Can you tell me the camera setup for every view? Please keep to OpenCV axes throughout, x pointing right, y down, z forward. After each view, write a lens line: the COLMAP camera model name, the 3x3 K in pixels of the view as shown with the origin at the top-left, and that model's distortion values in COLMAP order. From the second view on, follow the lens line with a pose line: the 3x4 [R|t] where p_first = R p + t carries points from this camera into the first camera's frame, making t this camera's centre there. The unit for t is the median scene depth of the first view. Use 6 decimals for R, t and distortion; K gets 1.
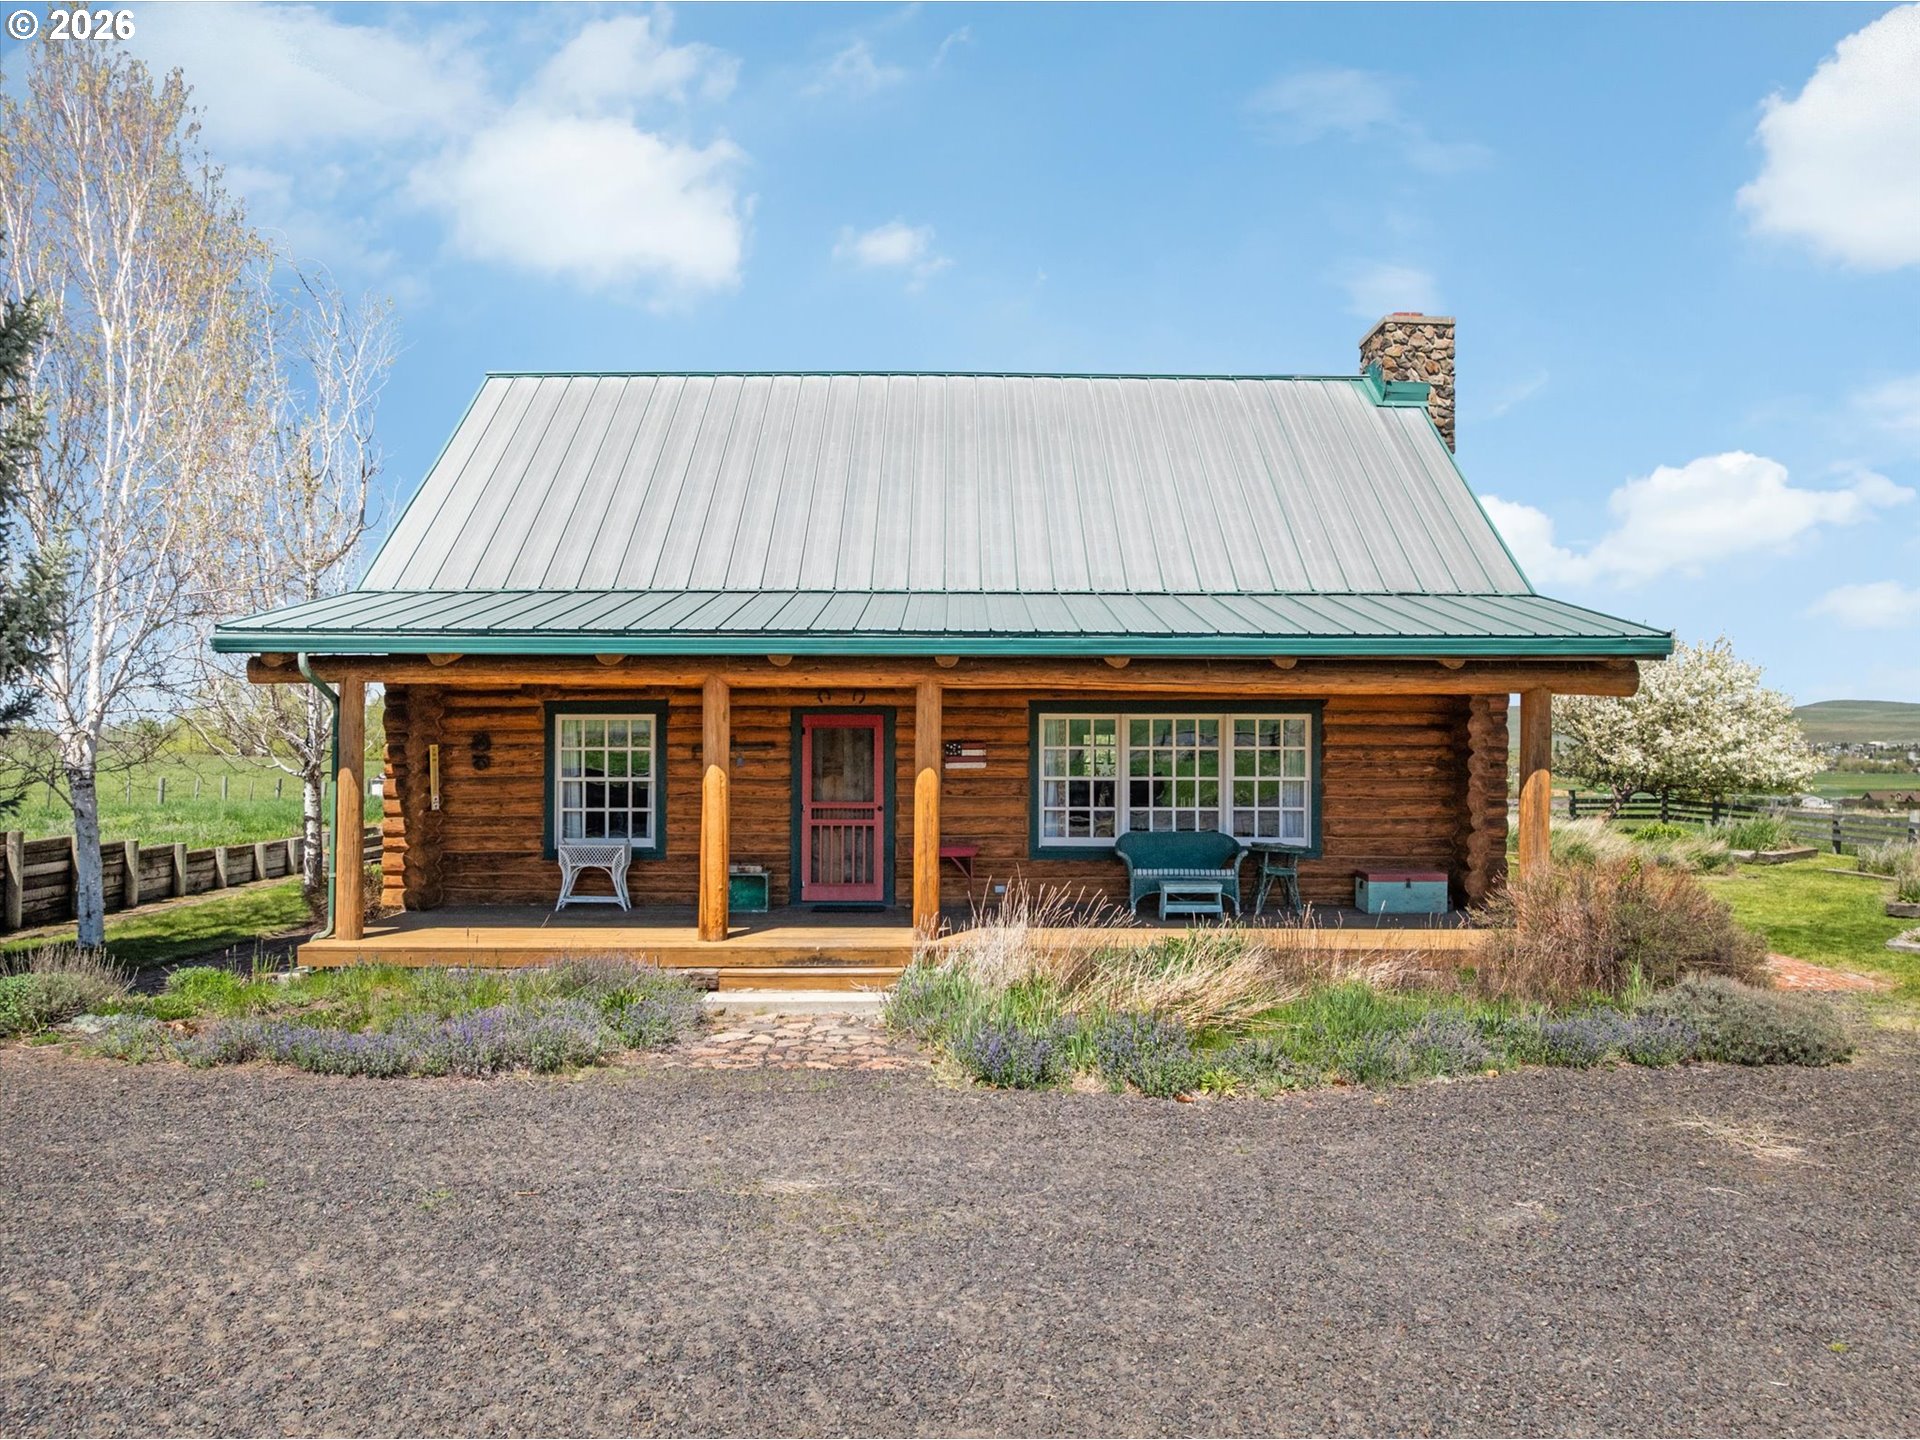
lens RADIAL K [[1388.8, 0, 957.6], [0, 1388.8, 723.1], [0, 0, 1]] dist [-0.059448, 0.025673]
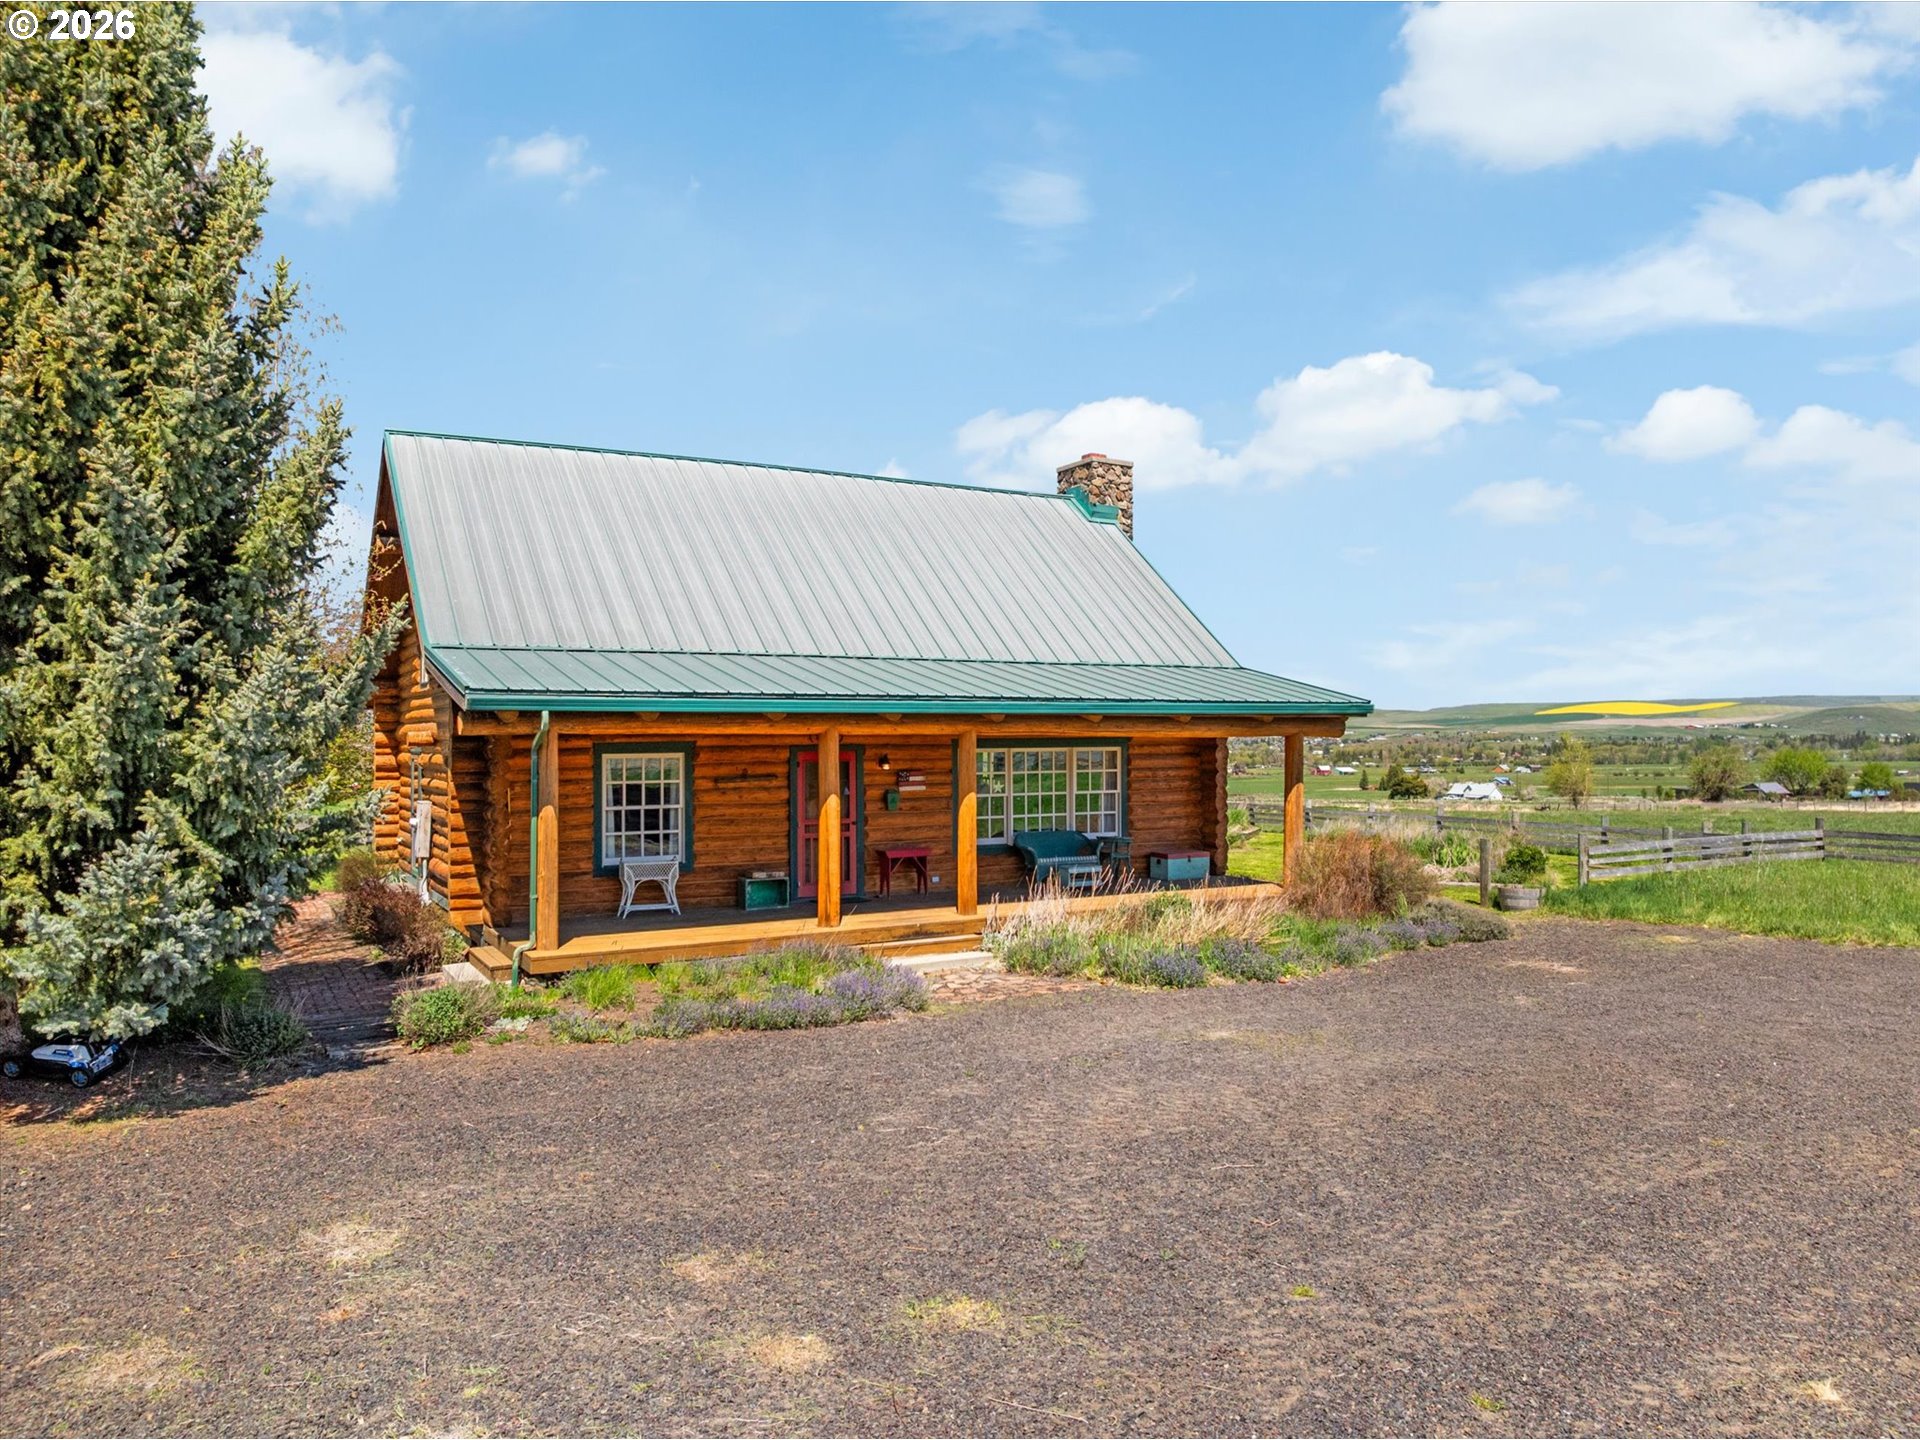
lens RADIAL K [[1388.8, 0, 975.8], [0, 1388.8, 719.4], [0, 0, 1]] dist [-0.059448, 0.025673]
pose [[0.861666, -0.000731, 0.507476, -0.619010], [0.002611, 0.999992, -0.002992, -0.031504], [-0.507469, 0.003903, 0.861661, -0.183656]]
